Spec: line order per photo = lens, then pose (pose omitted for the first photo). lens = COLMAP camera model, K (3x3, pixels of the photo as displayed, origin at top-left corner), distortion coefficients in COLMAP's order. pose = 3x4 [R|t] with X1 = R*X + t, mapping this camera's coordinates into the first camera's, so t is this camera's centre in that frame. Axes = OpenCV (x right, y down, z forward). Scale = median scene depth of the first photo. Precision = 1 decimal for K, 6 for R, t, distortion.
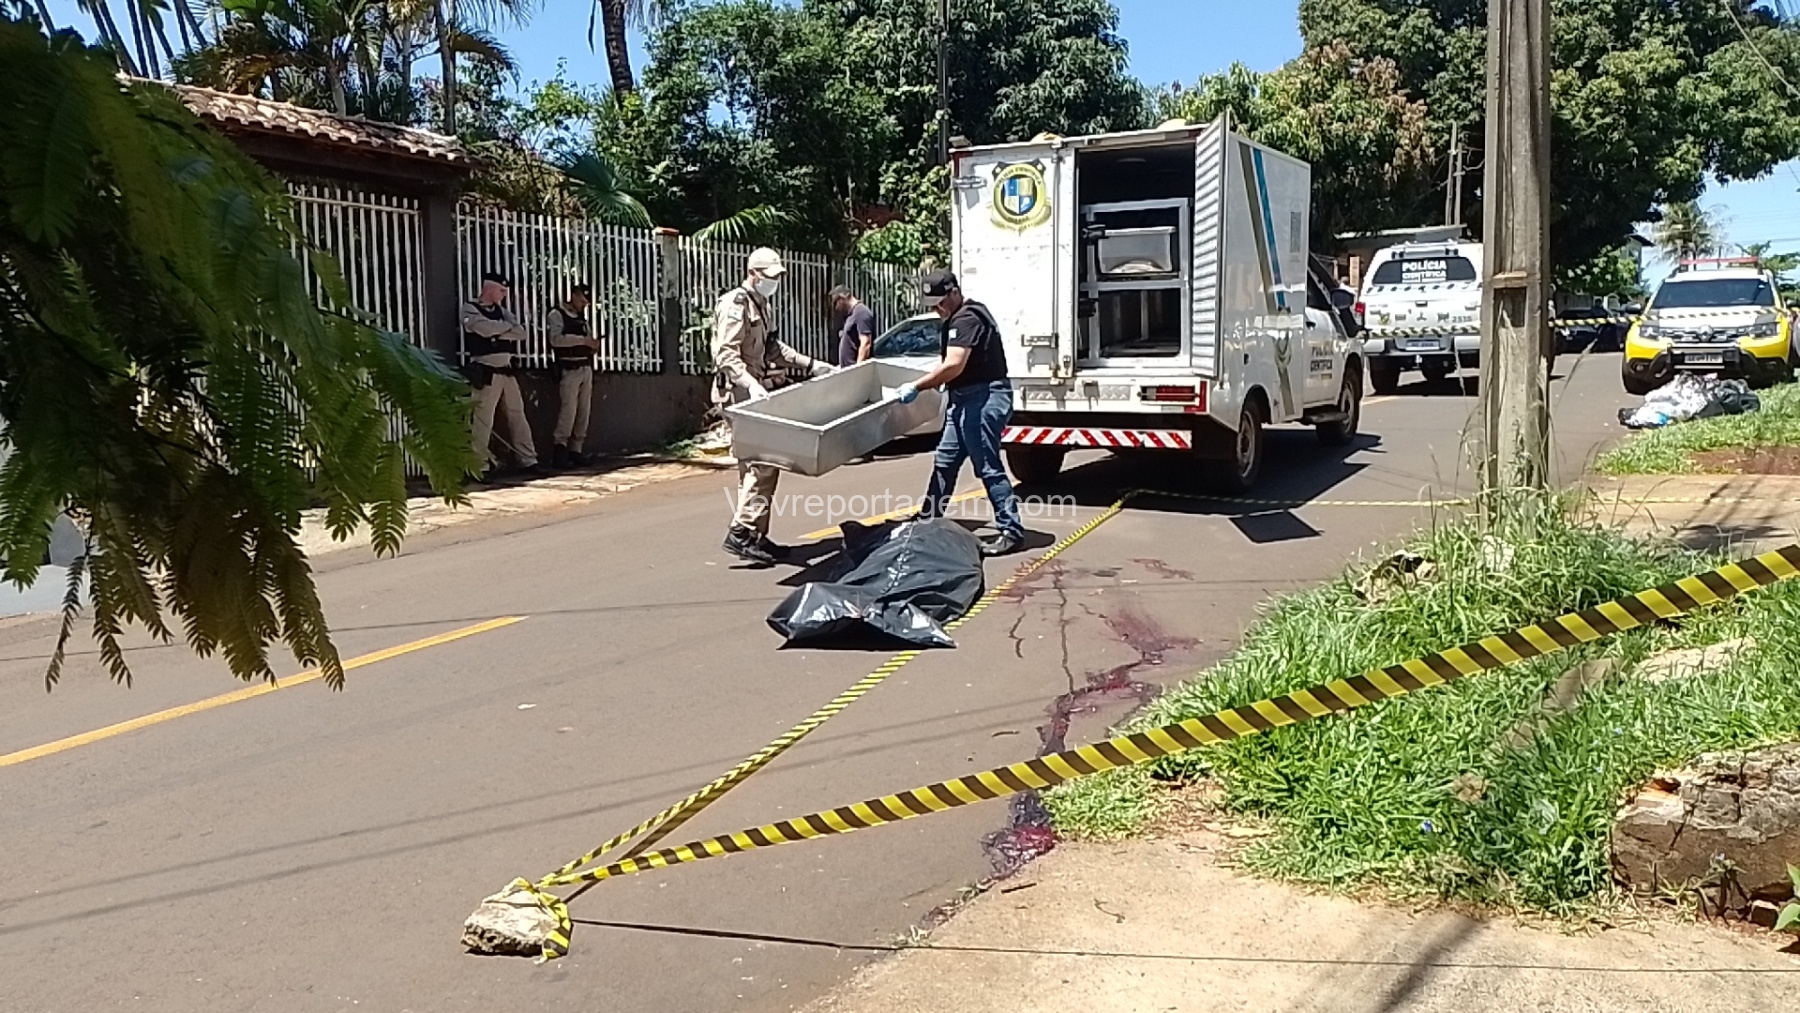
lens RADIAL K [[1341.5, 0, 900.3], [0, 1341.5, 508.3], [0, 0, 1]] dist [0.069856, -0.103703]
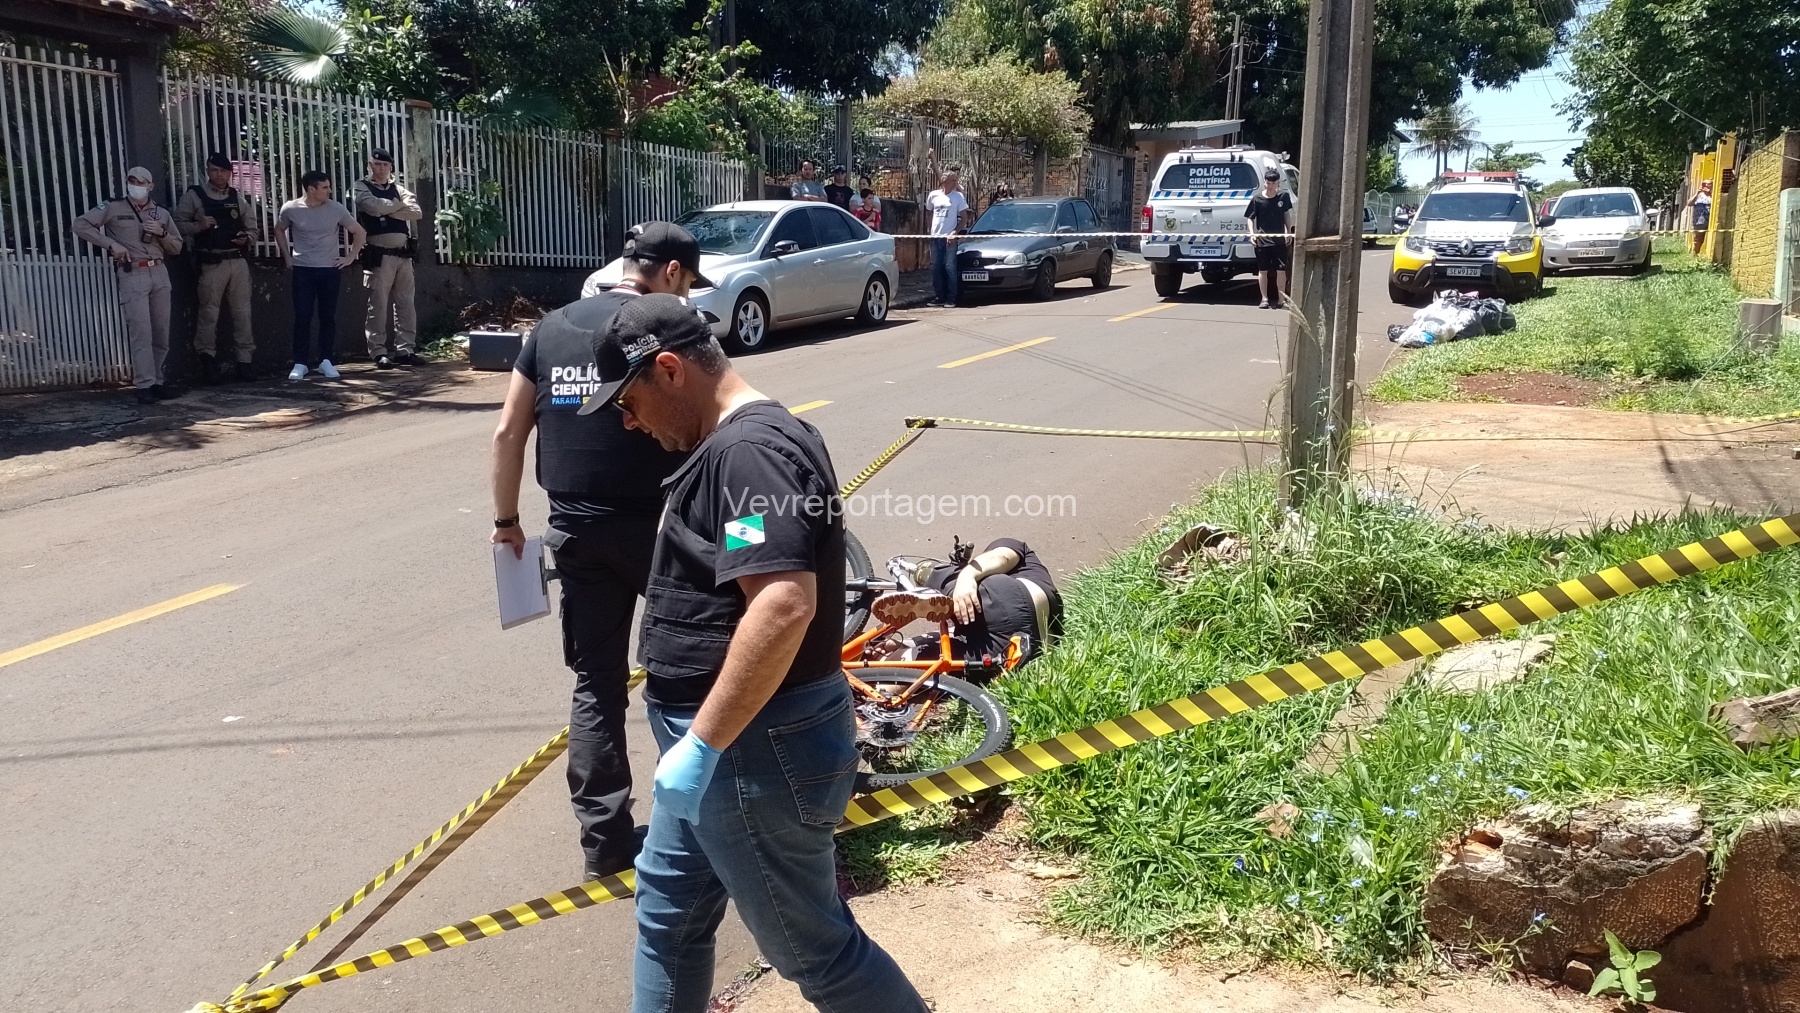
lens RADIAL K [[1341.5, 0, 899.7], [0, 1341.5, 492.0], [0, 0, 1]] dist [0.069856, -0.103703]
pose [[0.987540, -0.001655, 0.157357, 0.005003], [-0.011666, 0.996423, 0.083692, -0.058901], [-0.156933, -0.084485, 0.983989, 0.078997]]
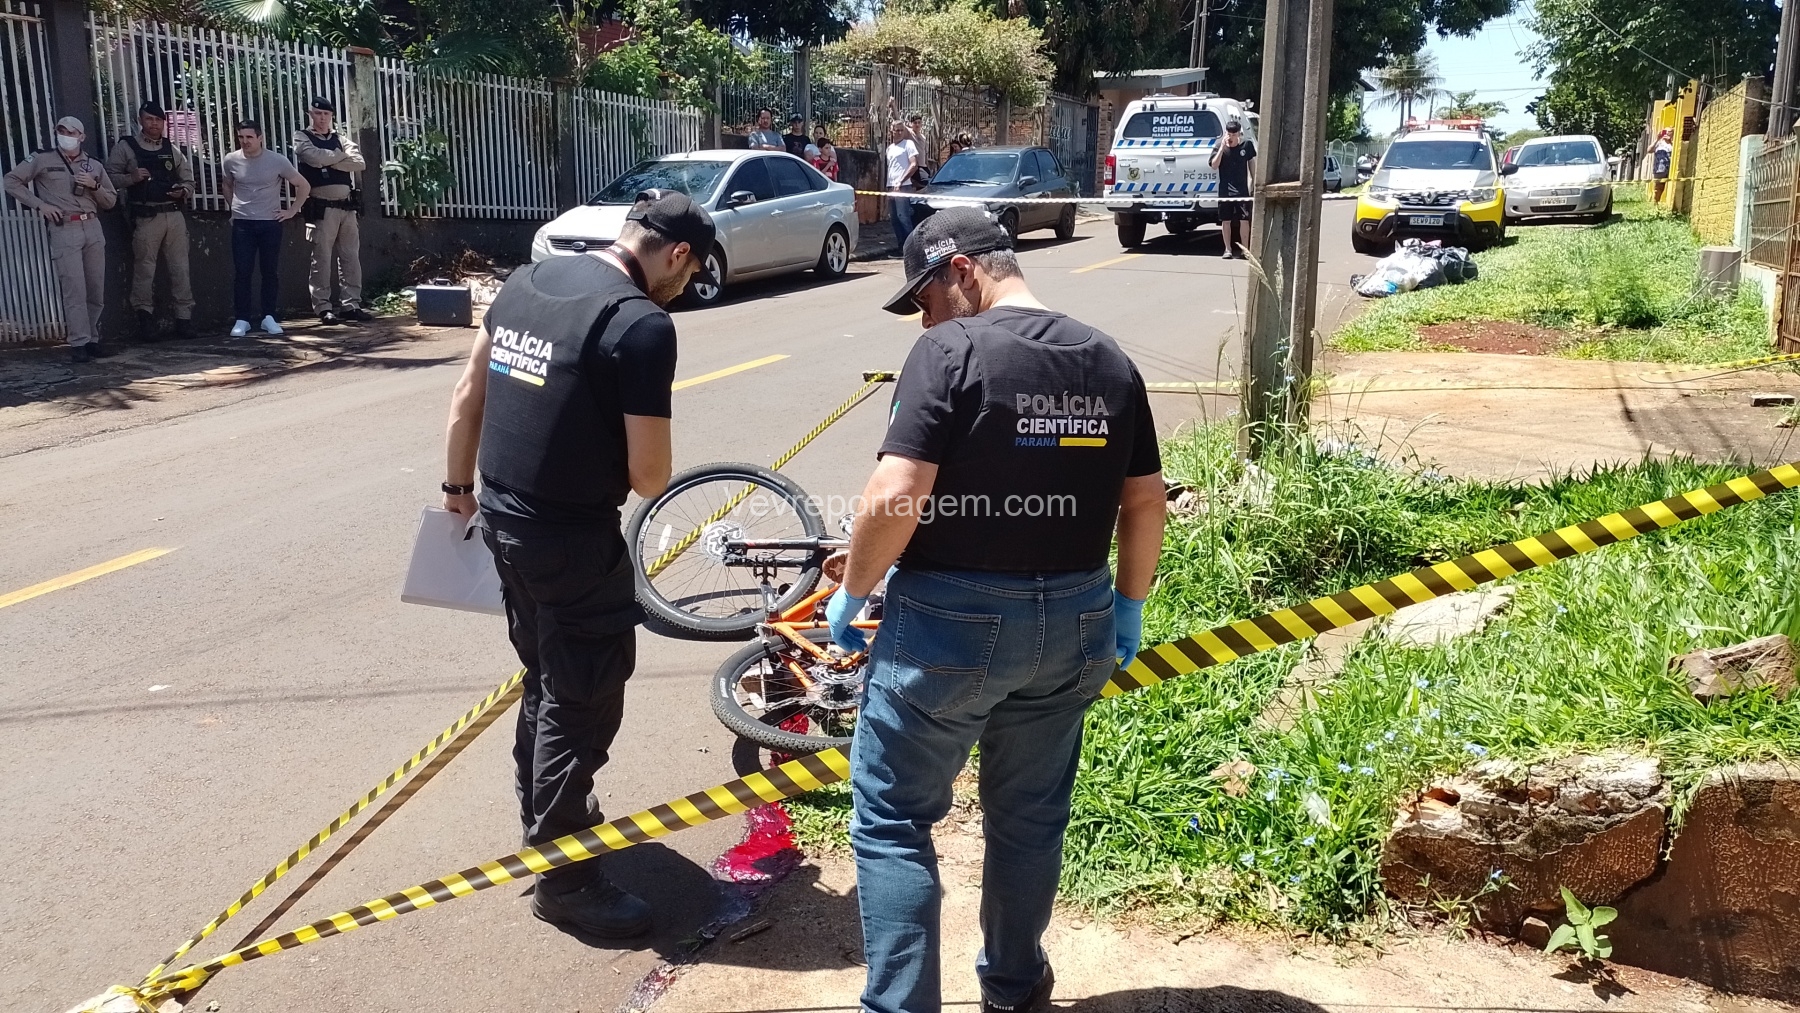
lens RADIAL K [[1341.5, 0, 901.5], [0, 1341.5, 497.7], [0, 0, 1]] dist [0.069856, -0.103703]
pose [[0.983149, -0.016733, 0.182039, 0.016809], [-0.005490, 0.992650, 0.120893, -0.057413], [-0.182724, -0.119855, 0.975831, 0.096369]]
